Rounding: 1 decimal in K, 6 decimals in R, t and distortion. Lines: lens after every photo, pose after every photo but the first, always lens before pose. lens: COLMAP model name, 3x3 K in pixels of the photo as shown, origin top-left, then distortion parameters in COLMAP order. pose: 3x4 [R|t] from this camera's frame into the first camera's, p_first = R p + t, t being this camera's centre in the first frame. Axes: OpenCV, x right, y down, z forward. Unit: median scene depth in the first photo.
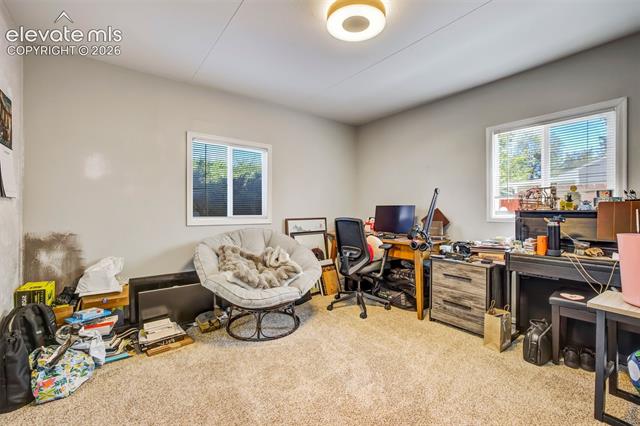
lens RADIAL K [[278.4, 0, 322.5], [0, 278.4, 210.5], [0, 0, 1]] dist [-0.025150, 0.006215]
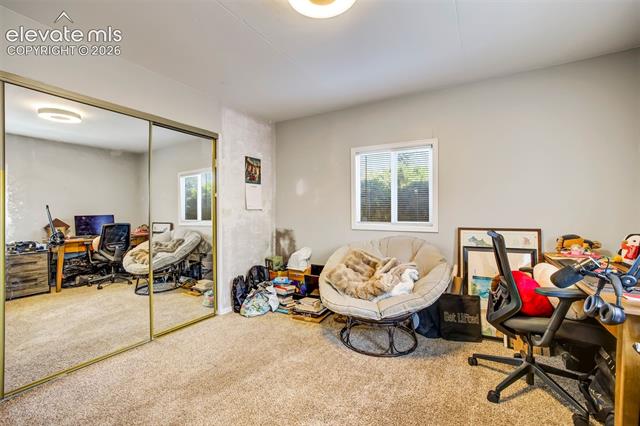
lens RADIAL K [[278.4, 0, 324.6], [0, 278.4, 213.4], [0, 0, 1]] dist [-0.025150, 0.006215]
pose [[0.370552, -0.000440, -0.928812, 0.639747], [-0.003773, 0.999991, -0.001979, -0.010002], [0.928804, 0.004238, 0.370547, 0.514762]]
